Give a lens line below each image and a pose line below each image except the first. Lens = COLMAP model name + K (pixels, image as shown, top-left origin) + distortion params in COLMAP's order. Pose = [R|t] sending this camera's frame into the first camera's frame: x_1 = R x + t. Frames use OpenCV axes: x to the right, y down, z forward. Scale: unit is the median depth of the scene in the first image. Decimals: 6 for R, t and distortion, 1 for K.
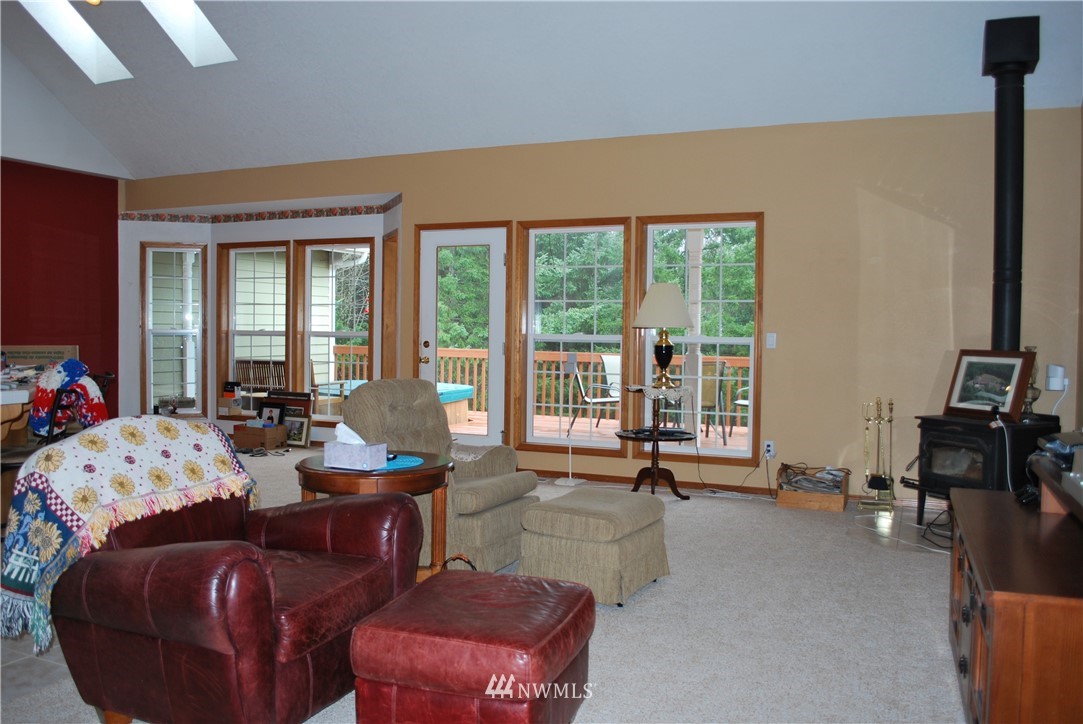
lens RADIAL K [[859.2, 0, 541.5], [0, 859.2, 362.0], [0, 0, 1]] dist [-0.080738, 0.004843]
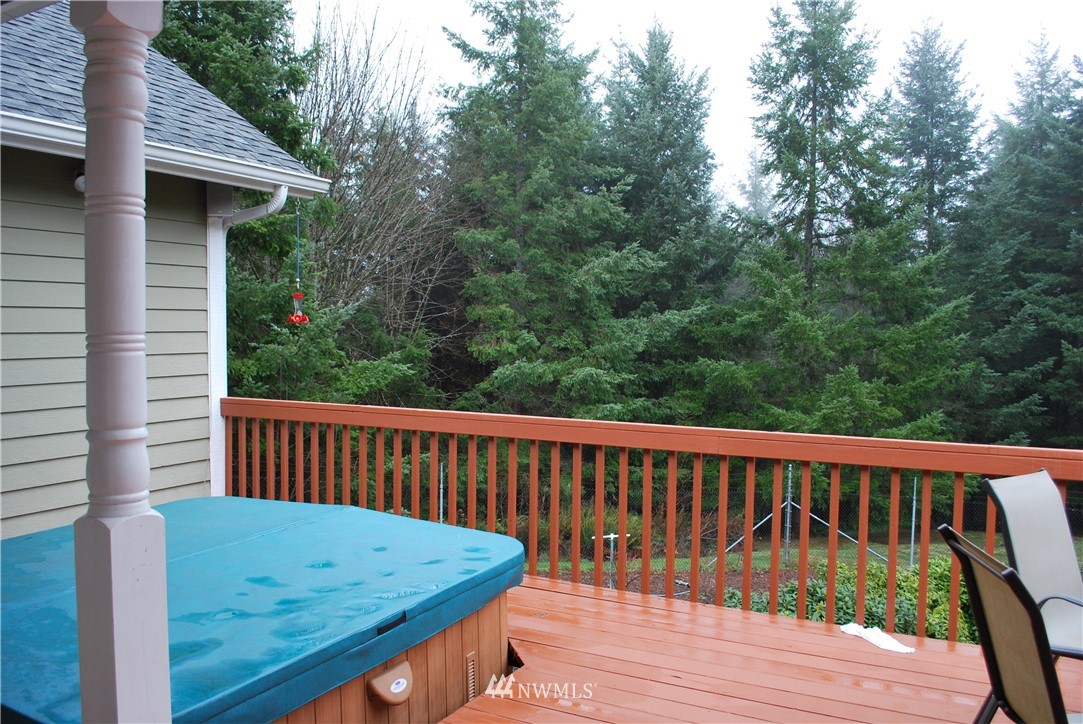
lens RADIAL K [[859.2, 0, 541.5], [0, 859.2, 362.0], [0, 0, 1]] dist [-0.080738, 0.004843]
pose [[0.996069, -0.005614, -0.088407, -0.012226], [0.005301, 0.999979, -0.003779, -0.011964], [0.088426, 0.003295, 0.996077, 0.190263]]
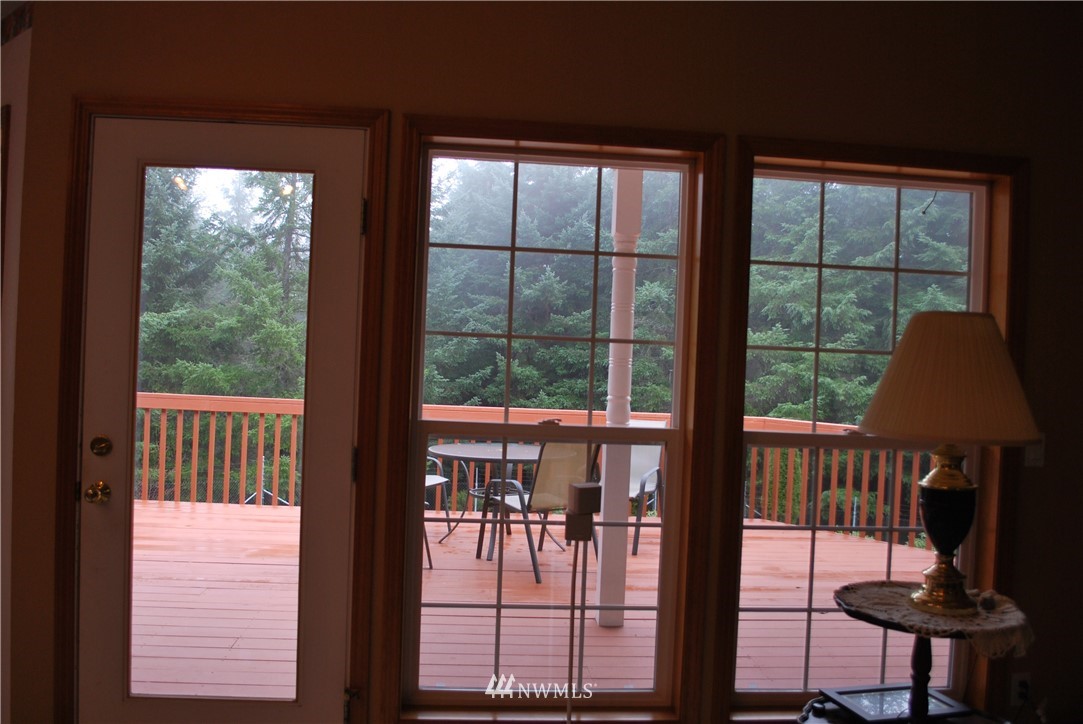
lens RADIAL K [[881.3, 0, 541.5], [0, 881.3, 362.0], [0, 0, 1]] dist [-0.082074, 0.004279]
pose [[0.879195, 0.016444, 0.476178, -0.026000], [-0.011915, 0.999851, -0.012529, -0.009902], [-0.476313, 0.005342, 0.879259, 0.102607]]
